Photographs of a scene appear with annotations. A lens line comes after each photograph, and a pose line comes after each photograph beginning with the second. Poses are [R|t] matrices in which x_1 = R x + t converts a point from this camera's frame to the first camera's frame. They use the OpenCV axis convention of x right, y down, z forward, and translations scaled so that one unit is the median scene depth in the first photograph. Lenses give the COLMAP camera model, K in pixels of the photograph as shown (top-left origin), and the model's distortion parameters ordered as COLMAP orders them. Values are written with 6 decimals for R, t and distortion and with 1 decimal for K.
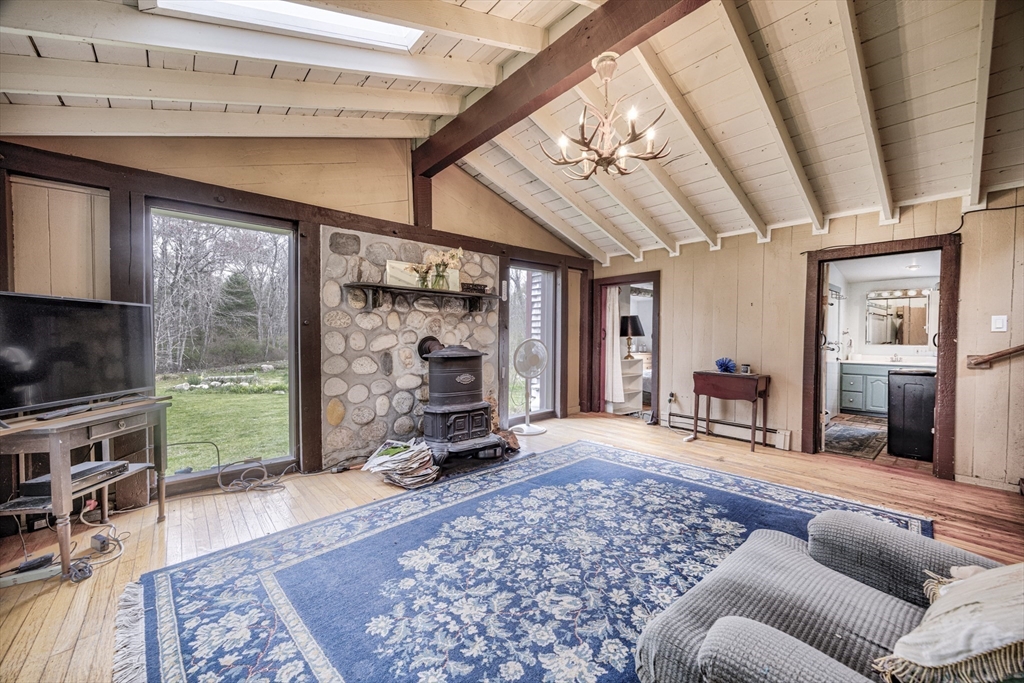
lens RADIAL K [[389.3, 0, 507.9], [0, 389.3, 341.3], [0, 0, 1]] dist [0.002347, 0.000188]
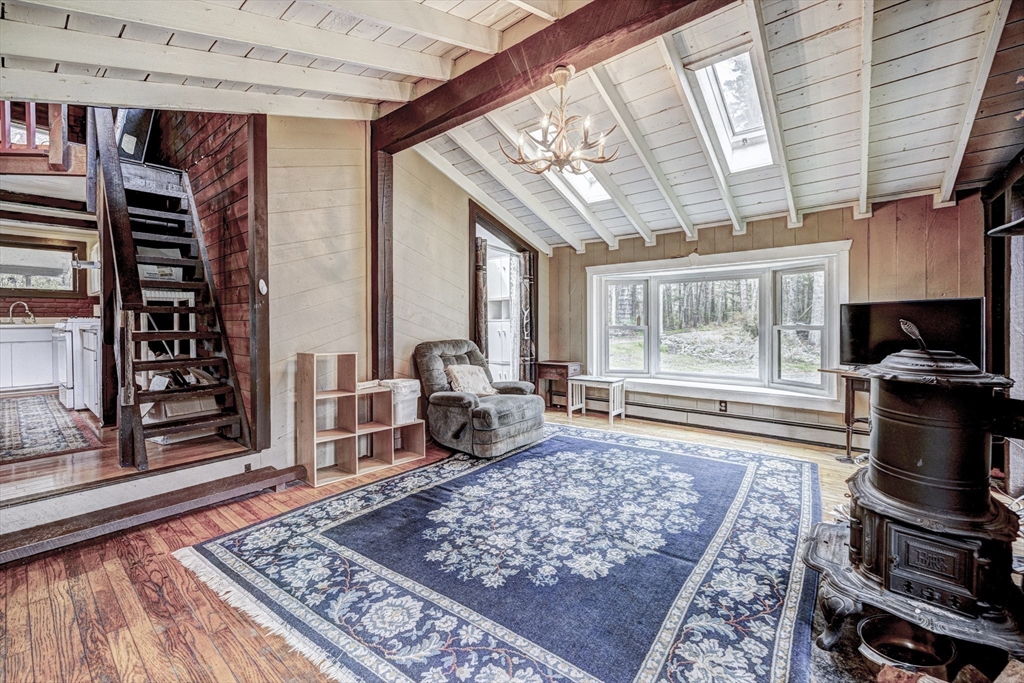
lens RADIAL K [[389.3, 0, 517.5], [0, 389.3, 332.2], [0, 0, 1]] dist [0.002347, 0.000188]
pose [[-0.981743, 0.005851, -0.190120, 0.496839], [-0.000392, 0.999462, 0.032786, -0.026341], [0.190210, 0.032262, -0.981213, 1.768918]]
